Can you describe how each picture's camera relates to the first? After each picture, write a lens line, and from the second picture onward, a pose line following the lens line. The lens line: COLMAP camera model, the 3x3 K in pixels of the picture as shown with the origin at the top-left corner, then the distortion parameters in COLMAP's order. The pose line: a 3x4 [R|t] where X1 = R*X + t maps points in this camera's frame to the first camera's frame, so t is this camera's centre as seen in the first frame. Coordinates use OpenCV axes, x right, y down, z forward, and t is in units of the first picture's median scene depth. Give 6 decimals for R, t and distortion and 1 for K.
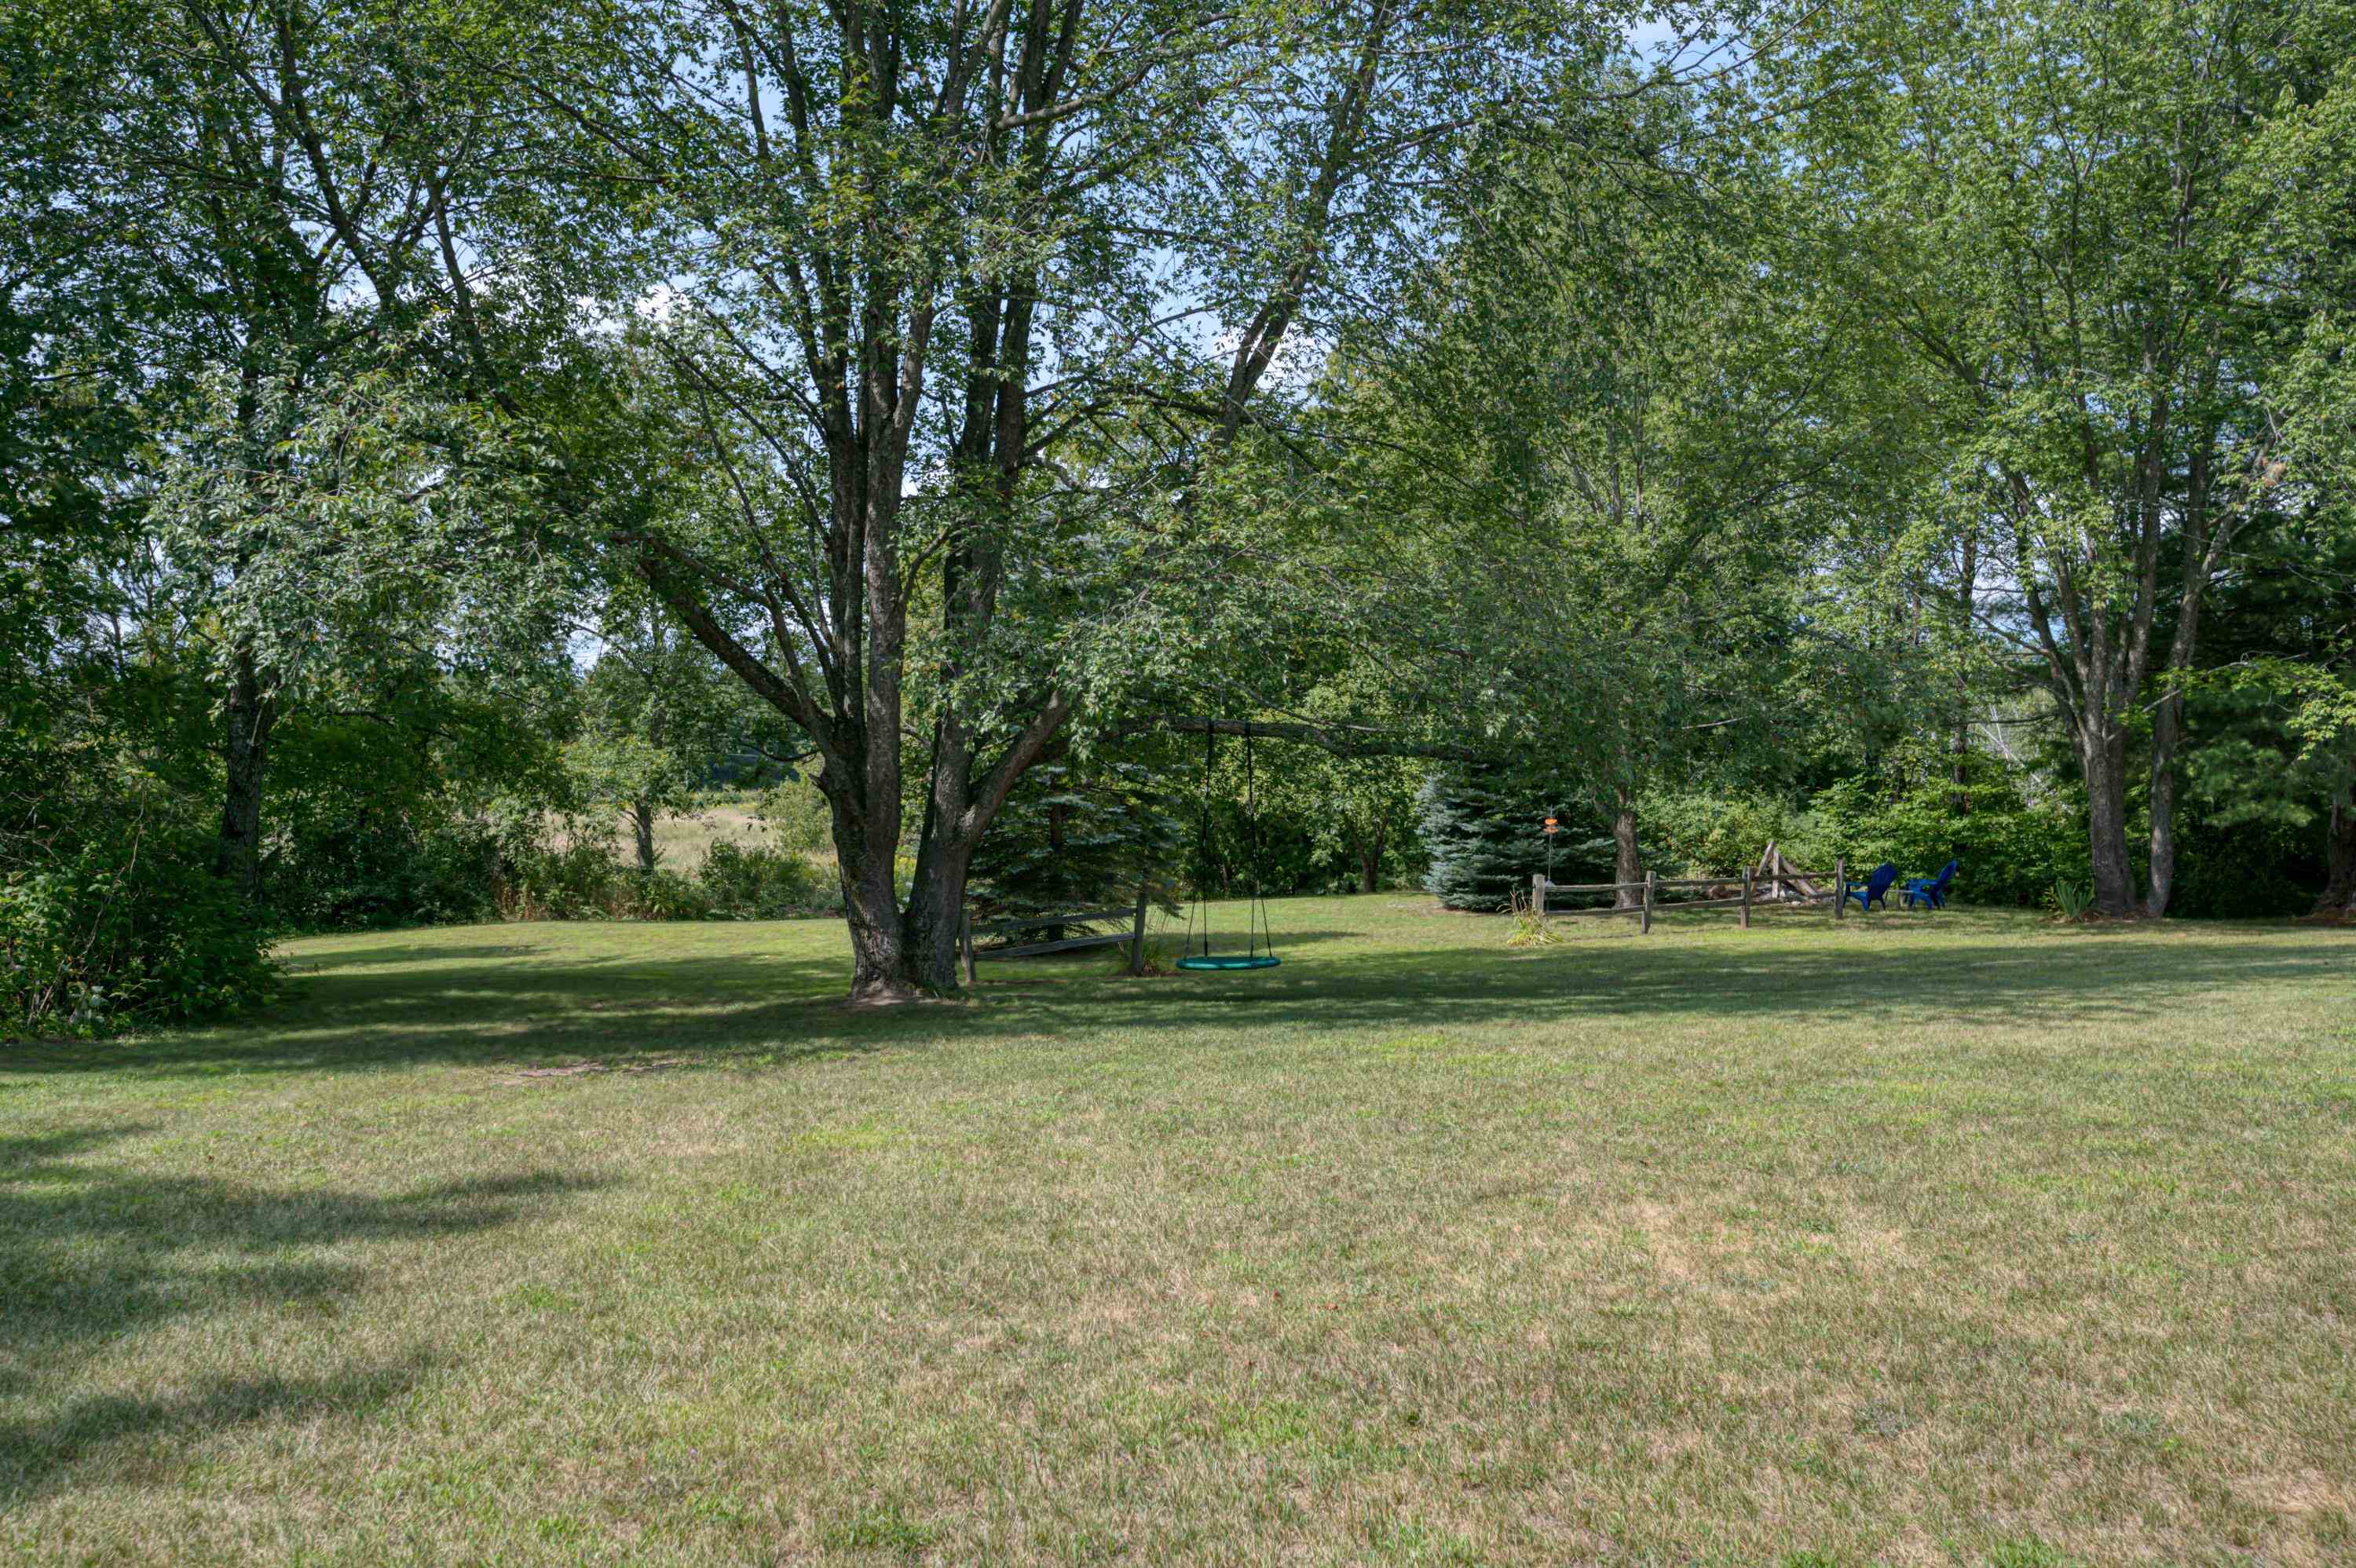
lens RADIAL K [[1954.3, 0, 1177.2], [0, 1954.3, 789.5], [0, 0, 1]] dist [0.035201, -0.007052]
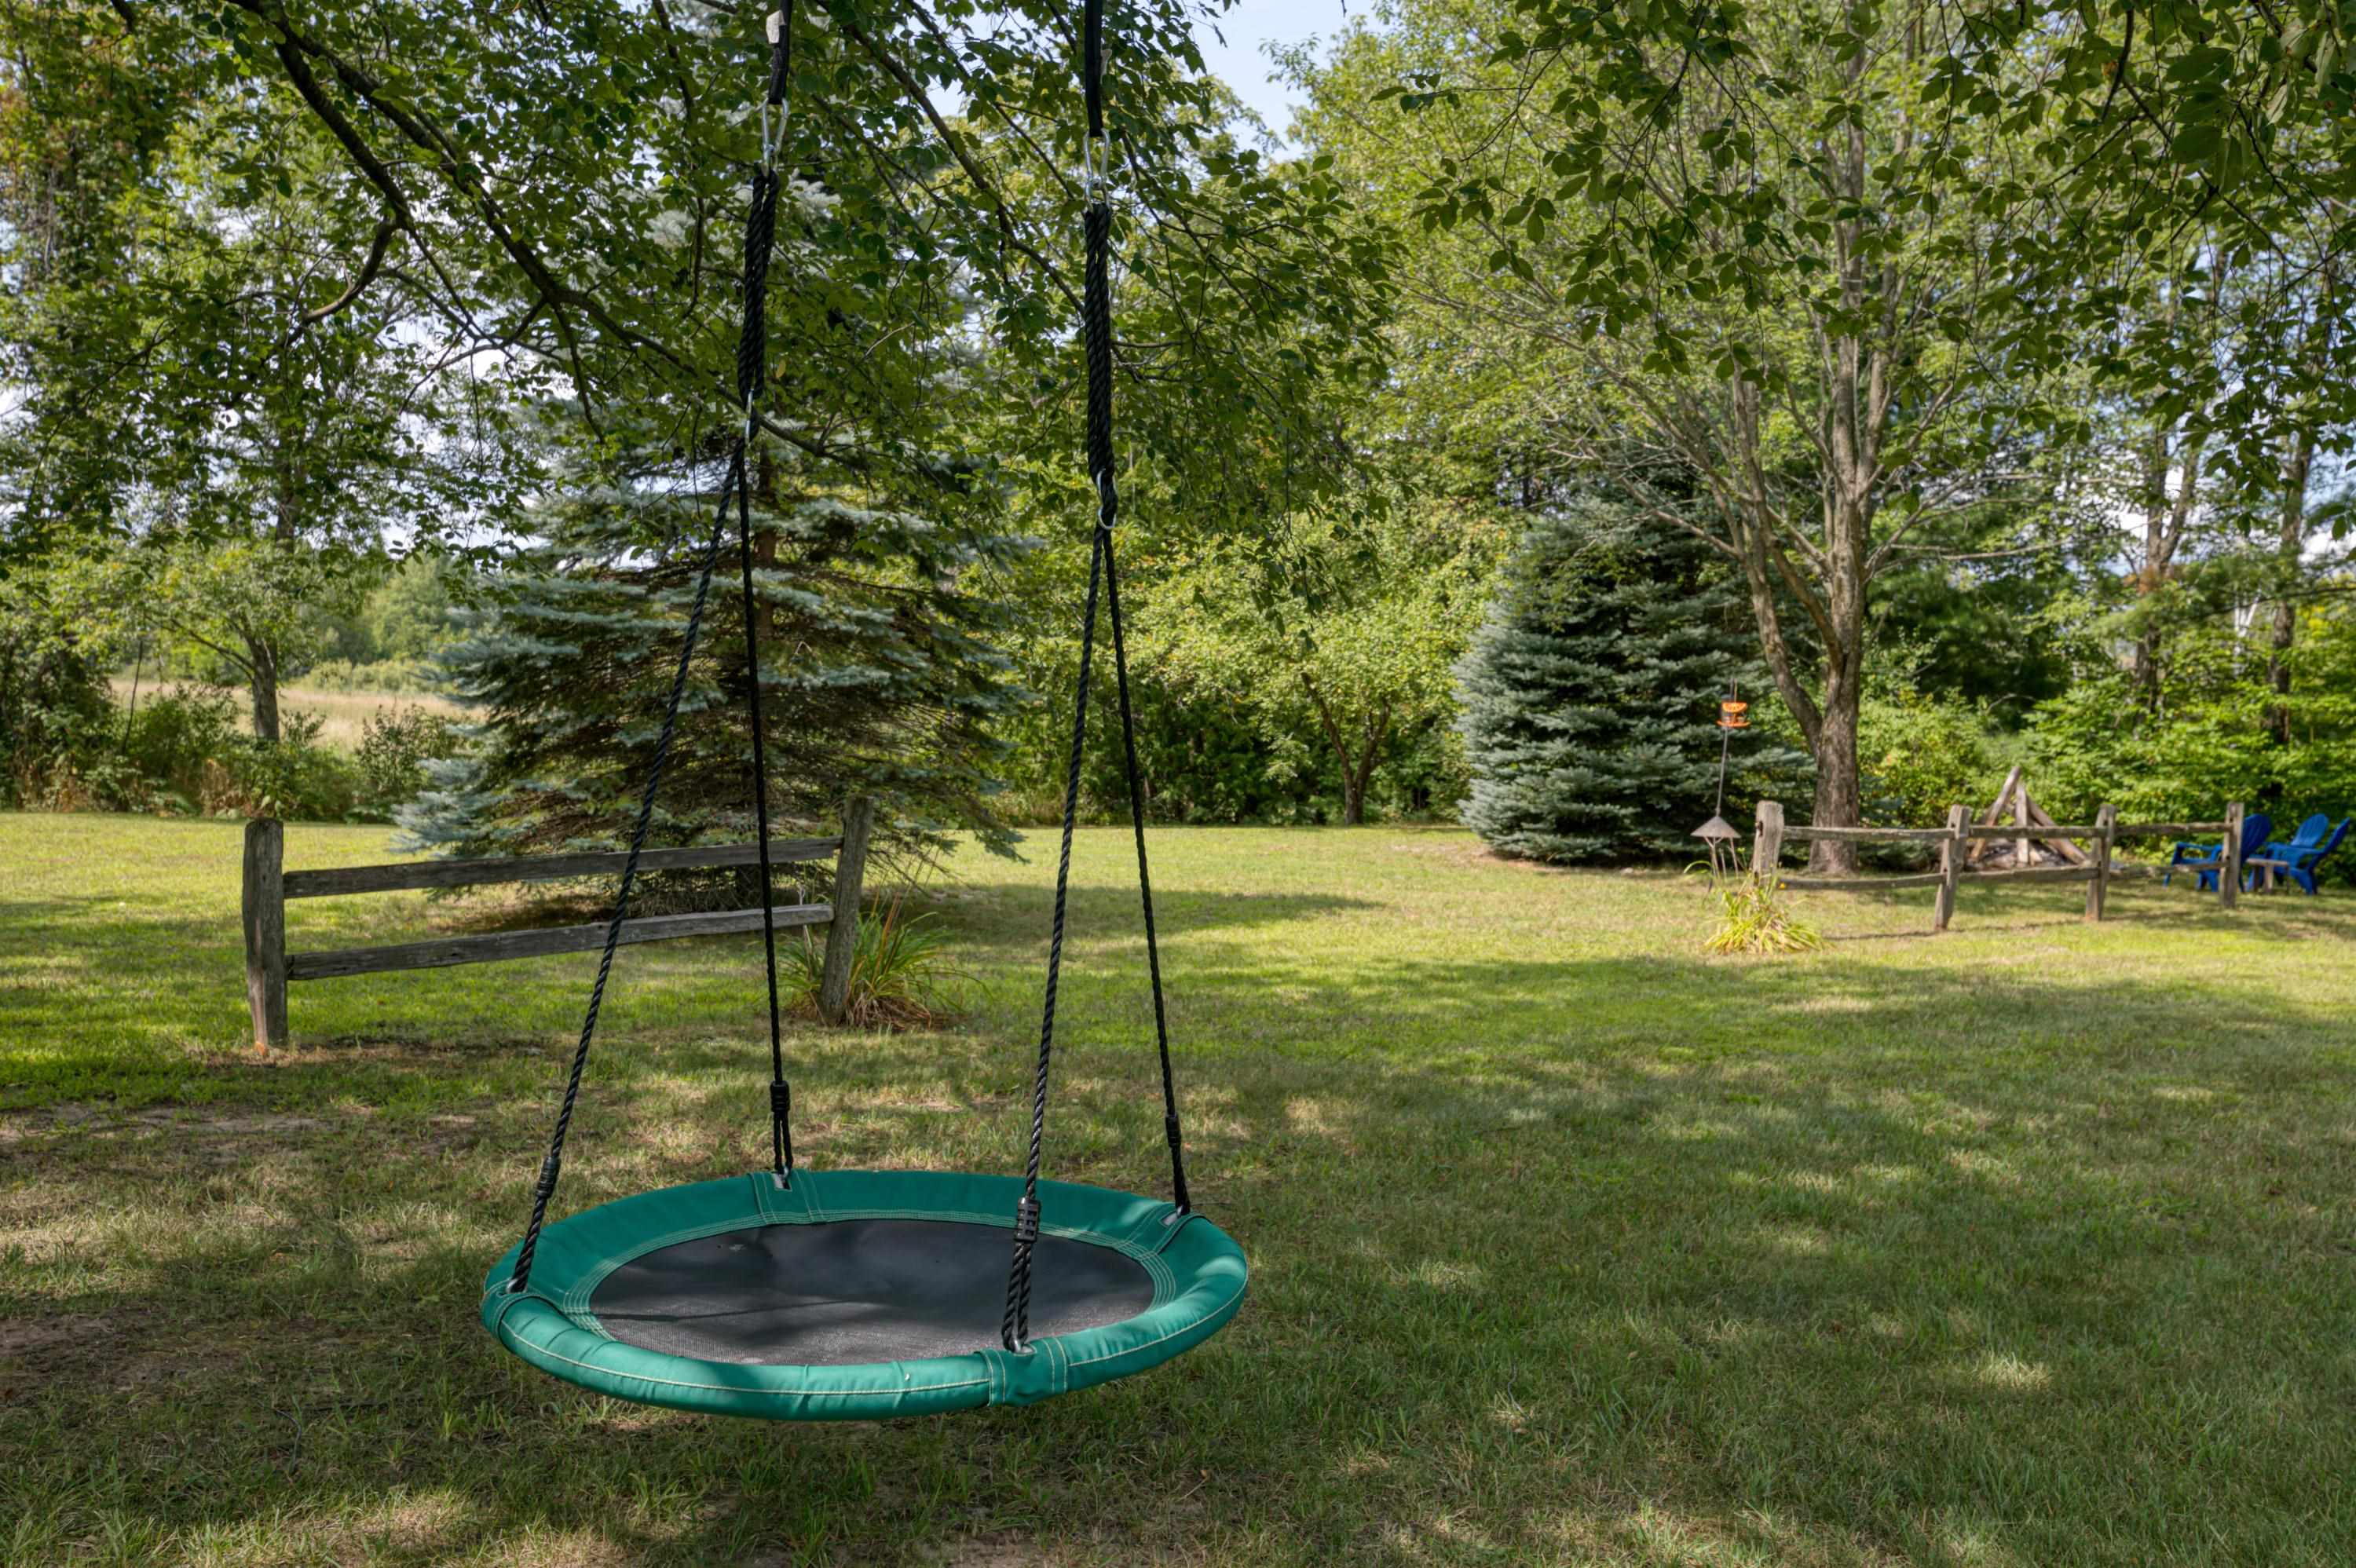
lens RADIAL K [[1916.4, 0, 1178.4], [0, 1916.4, 778.6], [0, 0, 1]] dist [0.029048, 0.013458]
pose [[0.998497, 0.044506, 0.031997, 0.020466], [-0.045510, 0.998472, 0.031357, 0.023190], [-0.030553, -0.032766, 0.998996, 0.421400]]
